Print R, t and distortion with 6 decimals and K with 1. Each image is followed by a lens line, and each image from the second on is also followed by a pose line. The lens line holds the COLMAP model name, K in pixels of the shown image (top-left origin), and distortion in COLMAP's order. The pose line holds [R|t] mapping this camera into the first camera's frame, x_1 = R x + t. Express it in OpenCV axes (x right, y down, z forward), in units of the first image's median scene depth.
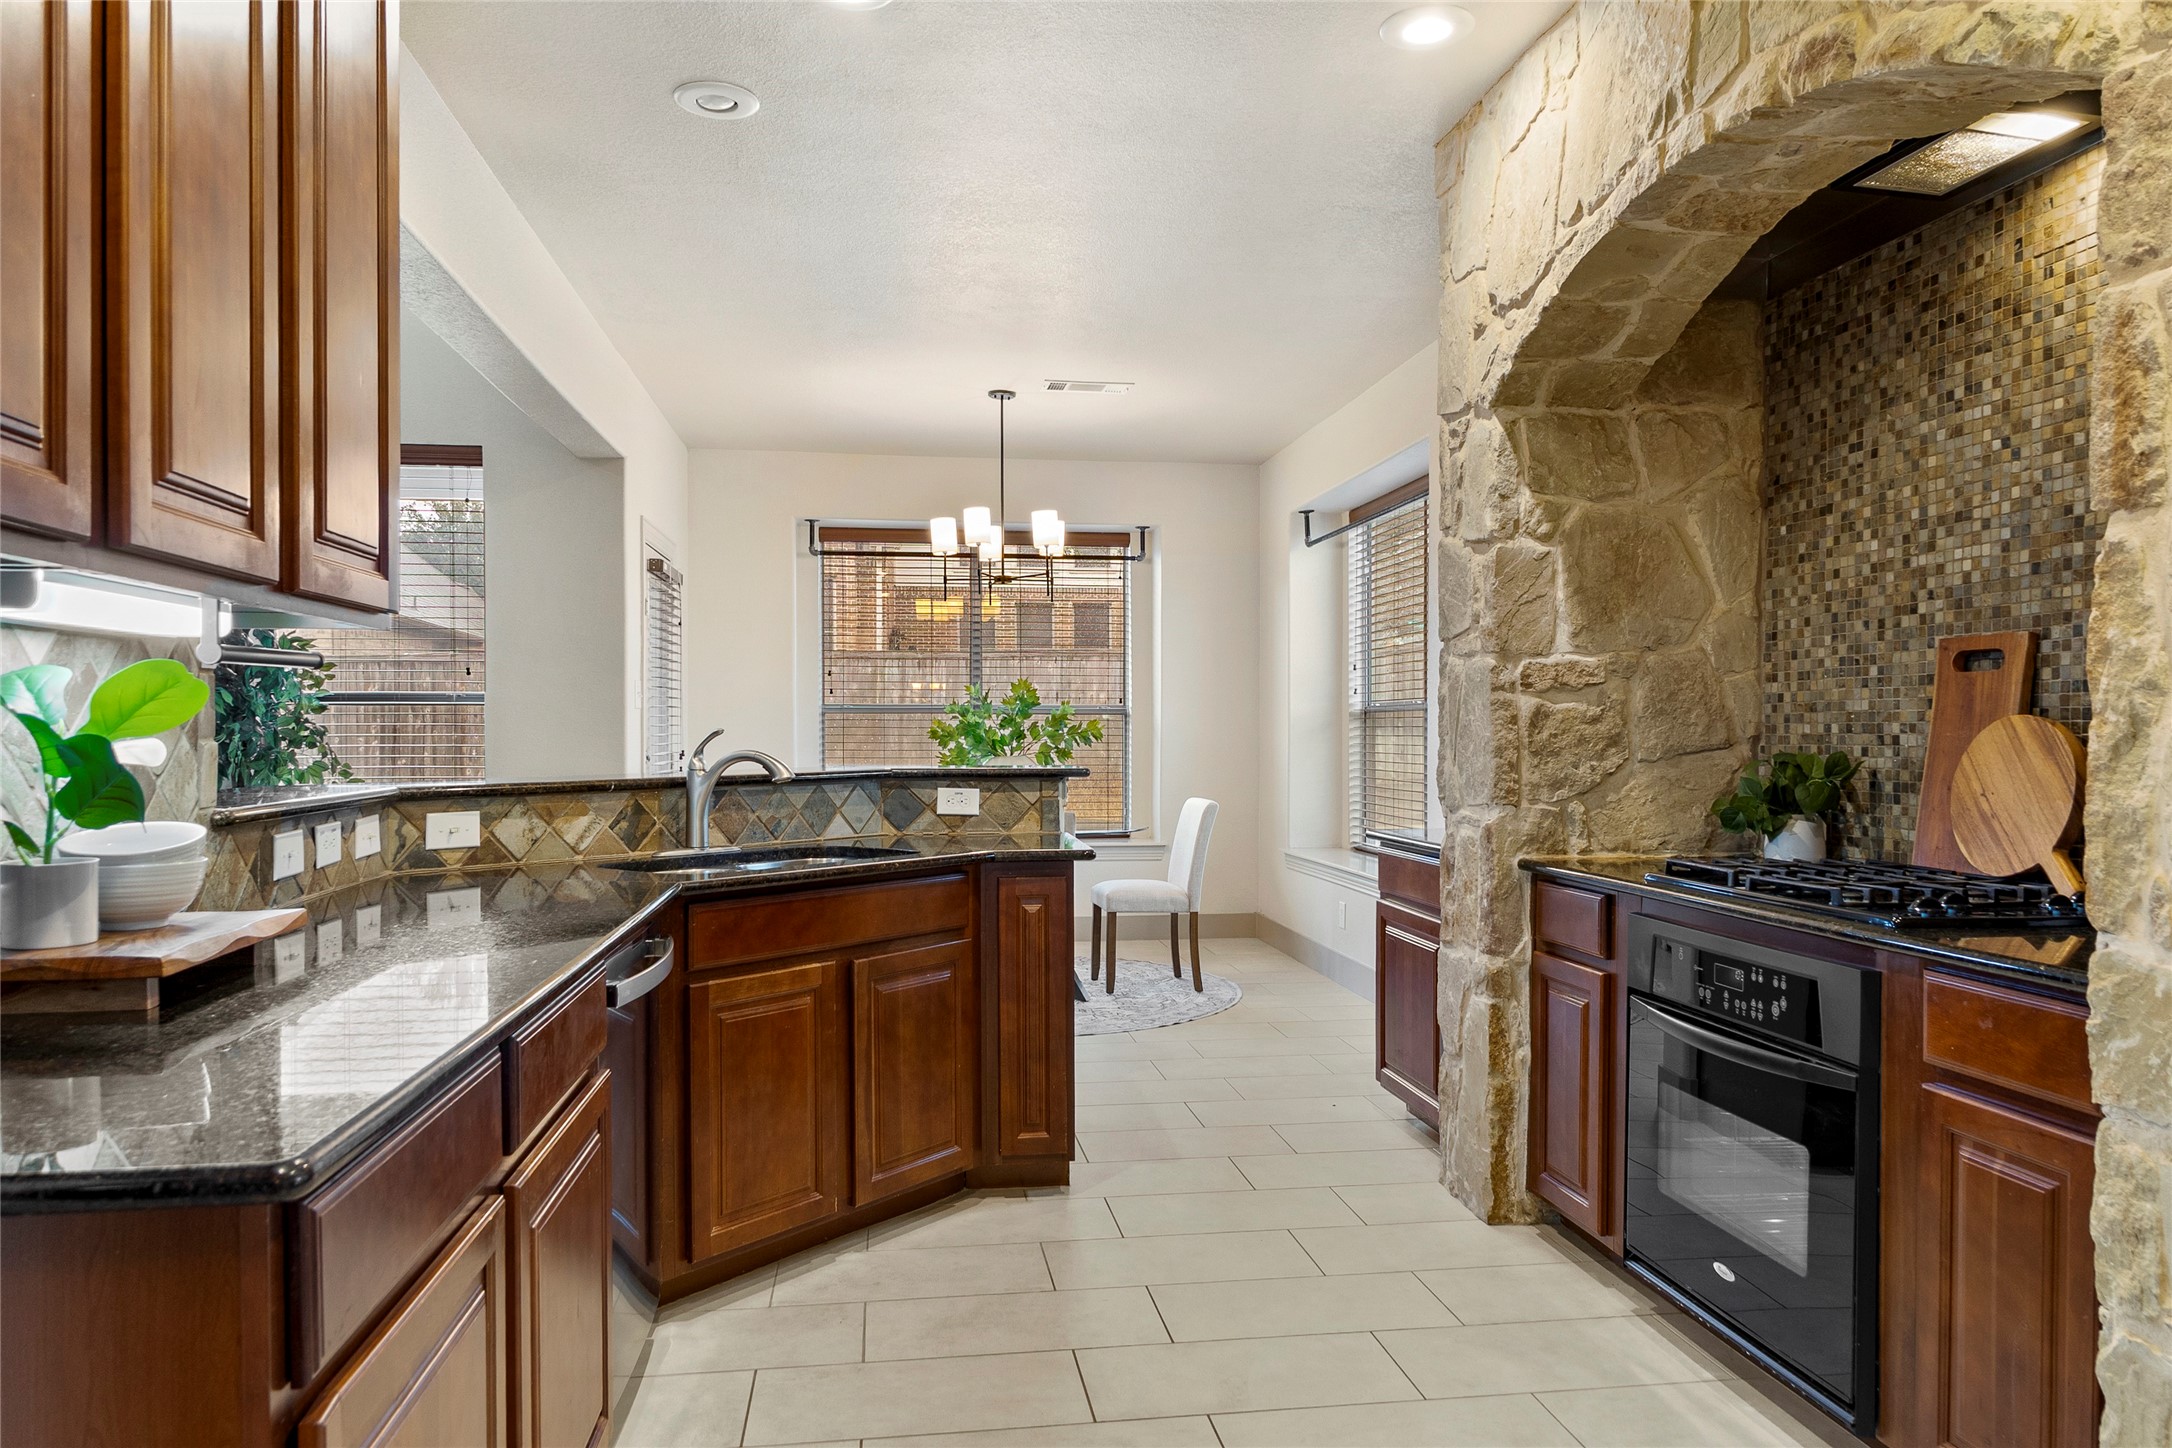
lens RADIAL K [[1394.8, 0, 1073.2], [0, 1394.8, 730.2], [0, 0, 1]] dist [-0.018715, -0.005083]
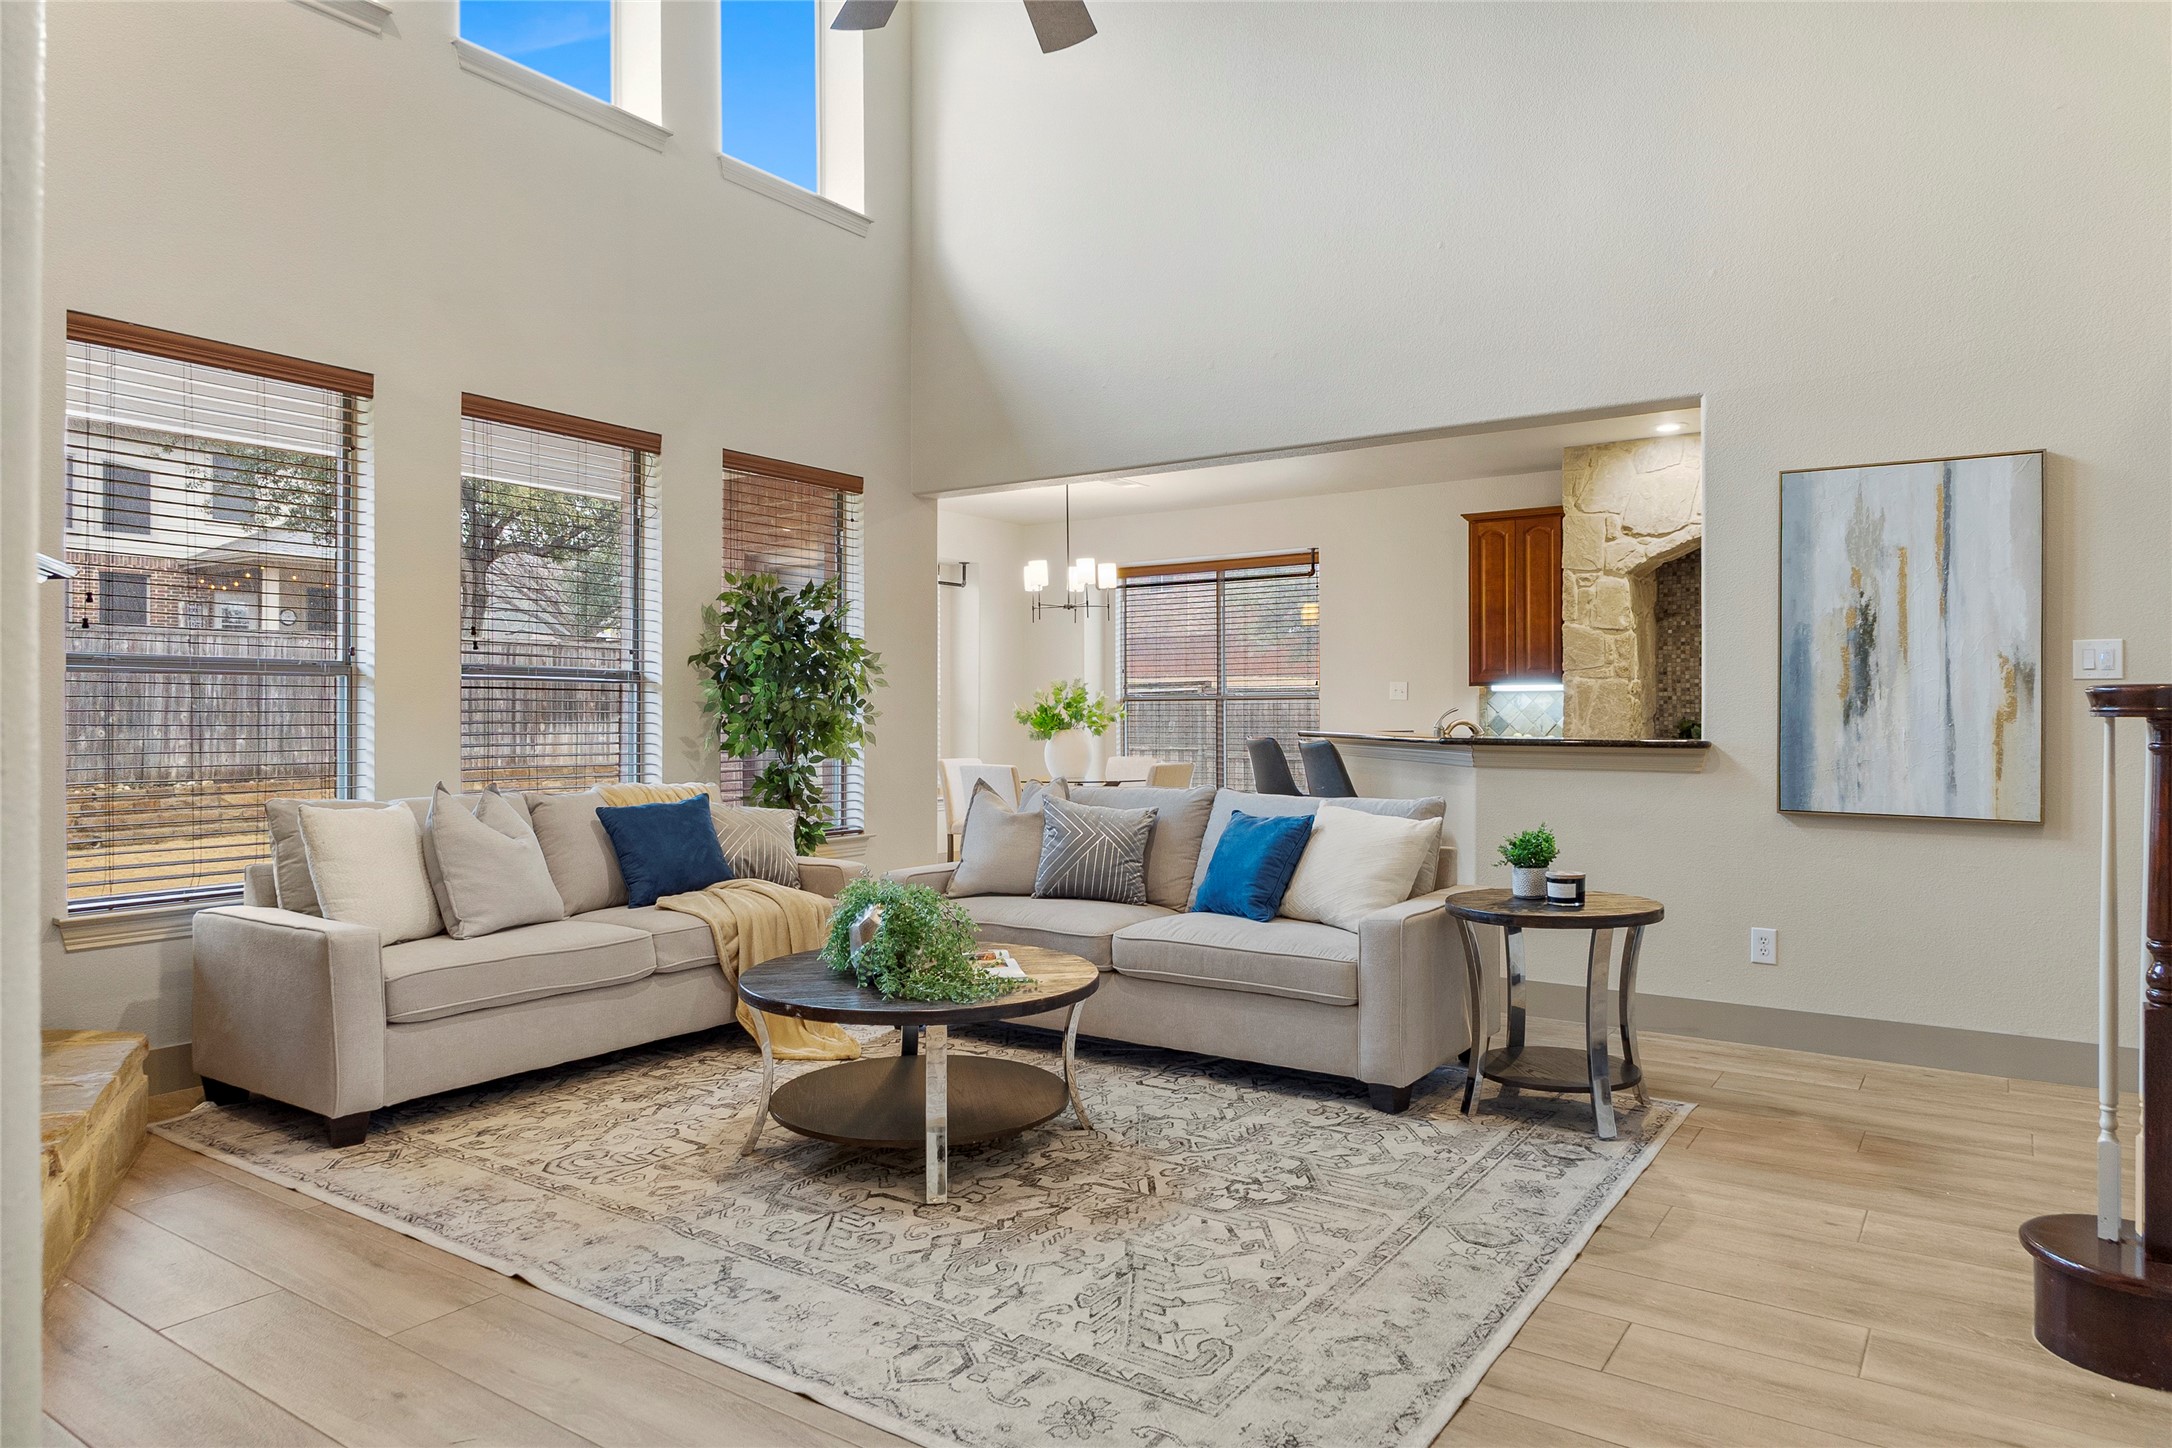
lens RADIAL K [[1326.7, 0, 1093.4], [0, 1326.7, 714.8], [0, 0, 1]] dist [-0.004466, 0.000841]
pose [[0.682709, 0.005326, 0.730671, -2.313830], [-0.006432, 0.999978, -0.001280, 0.019128], [-0.730663, -0.003826, 0.682728, 0.143092]]
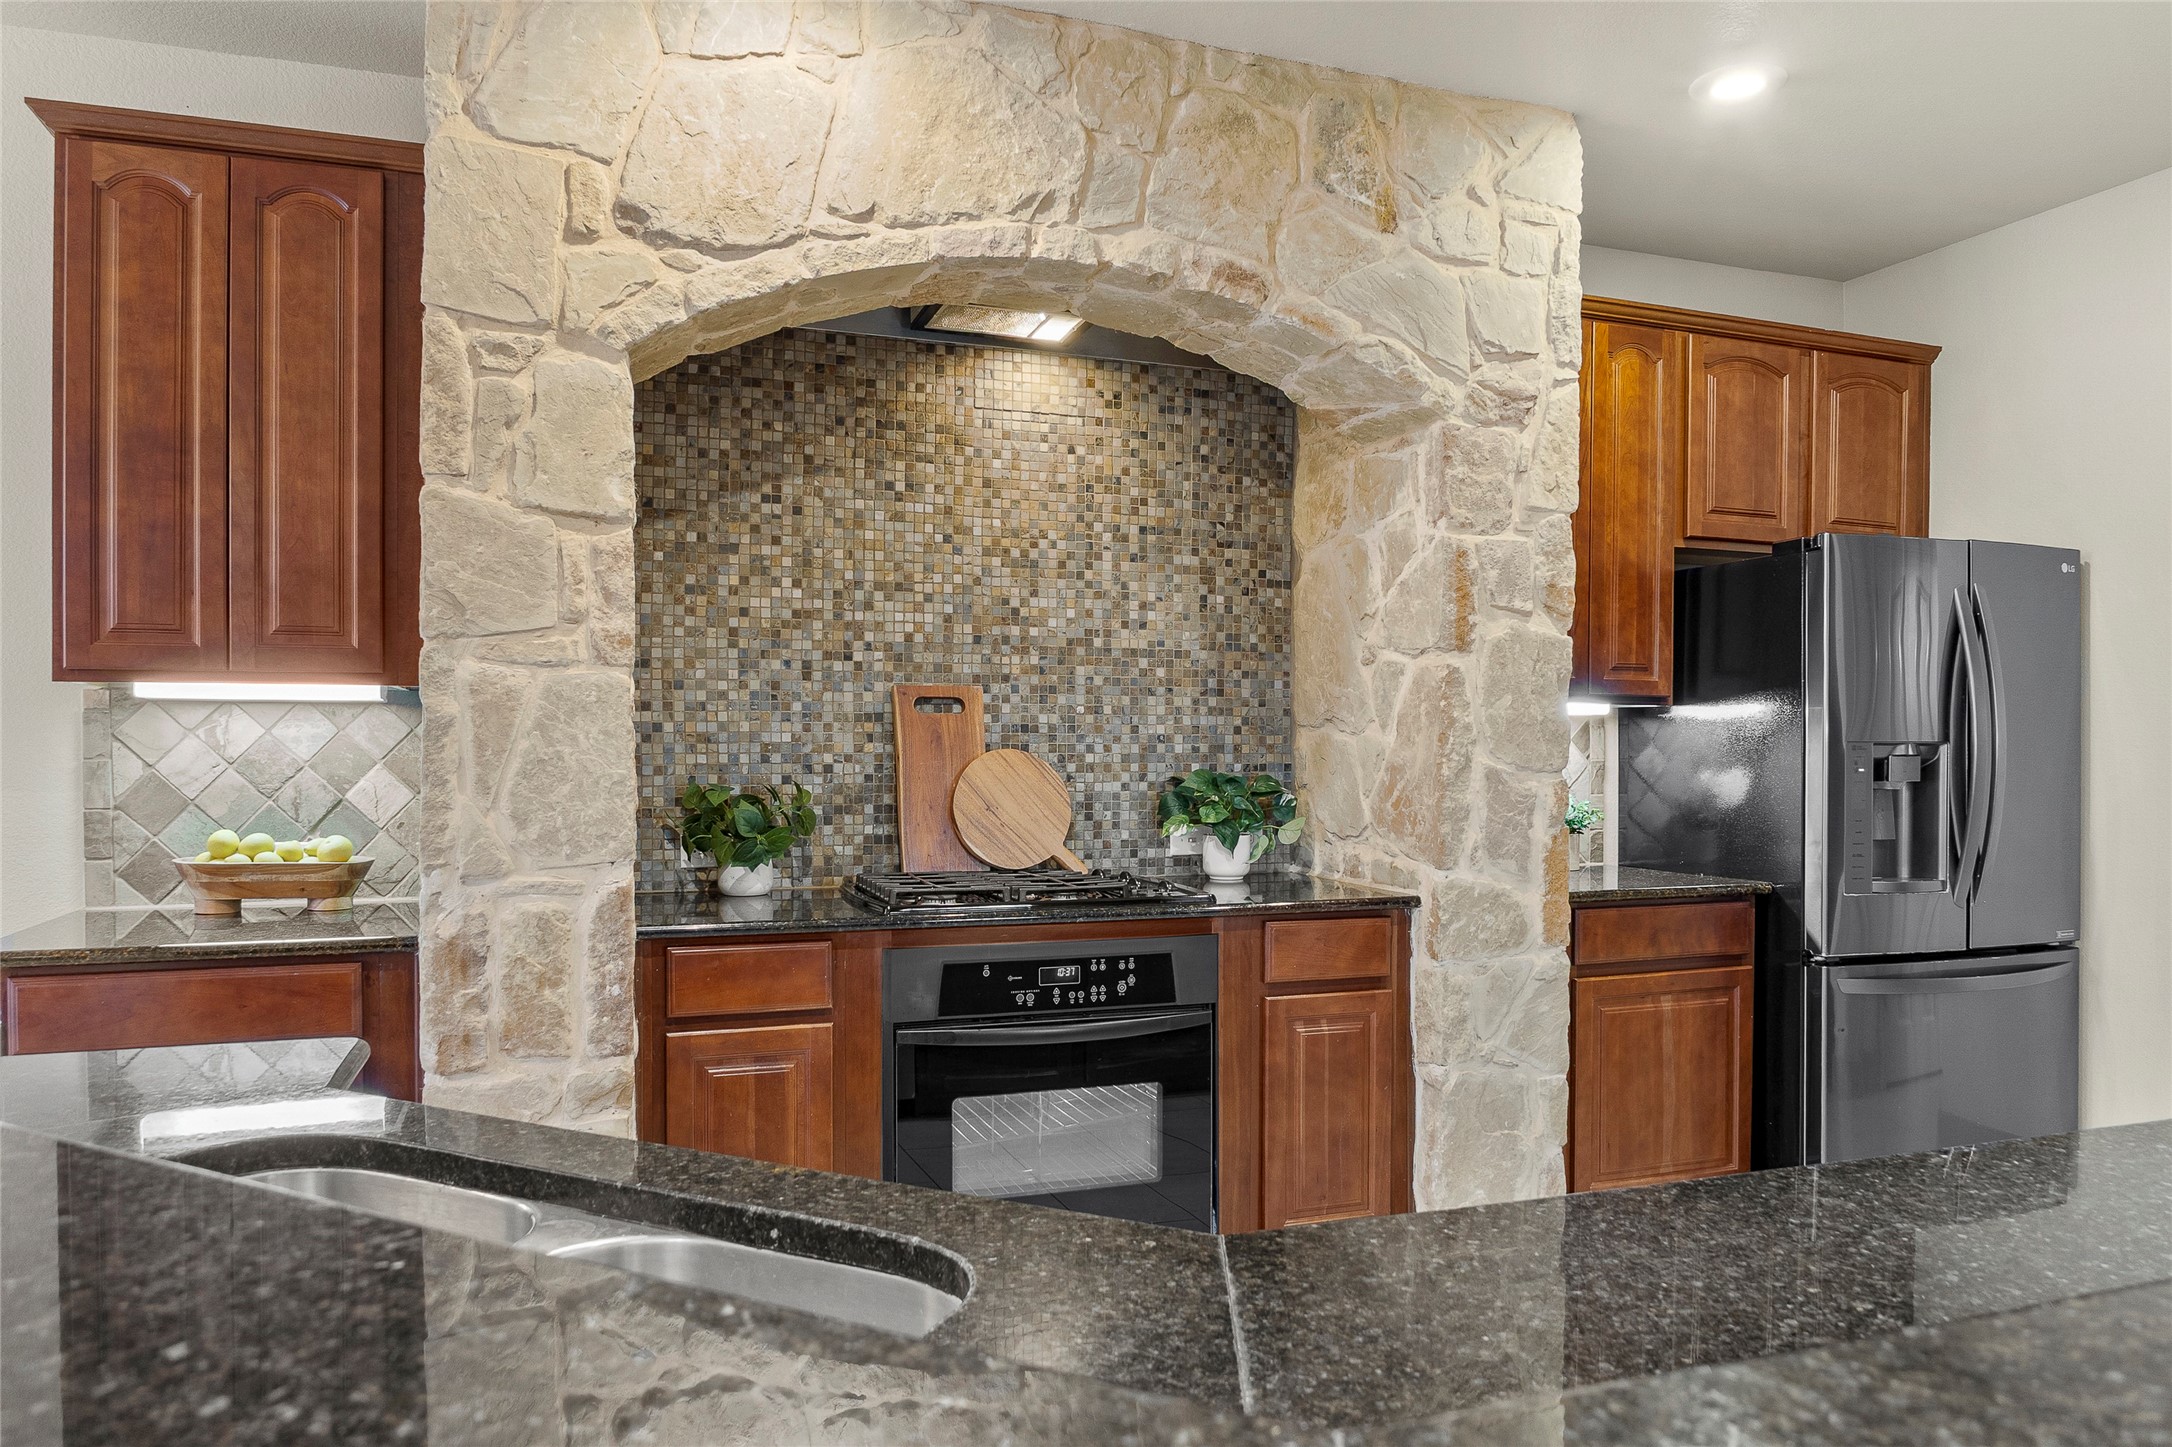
lens RADIAL K [[1394.8, 0, 1074.8], [0, 1394.8, 737.6], [0, 0, 1]] dist [-0.018715, -0.005083]
pose [[-0.186182, 0.001513, 0.982514, -0.598421], [-0.003027, 0.999993, -0.002114, -0.017467], [-0.982511, -0.003367, -0.186176, 1.057952]]
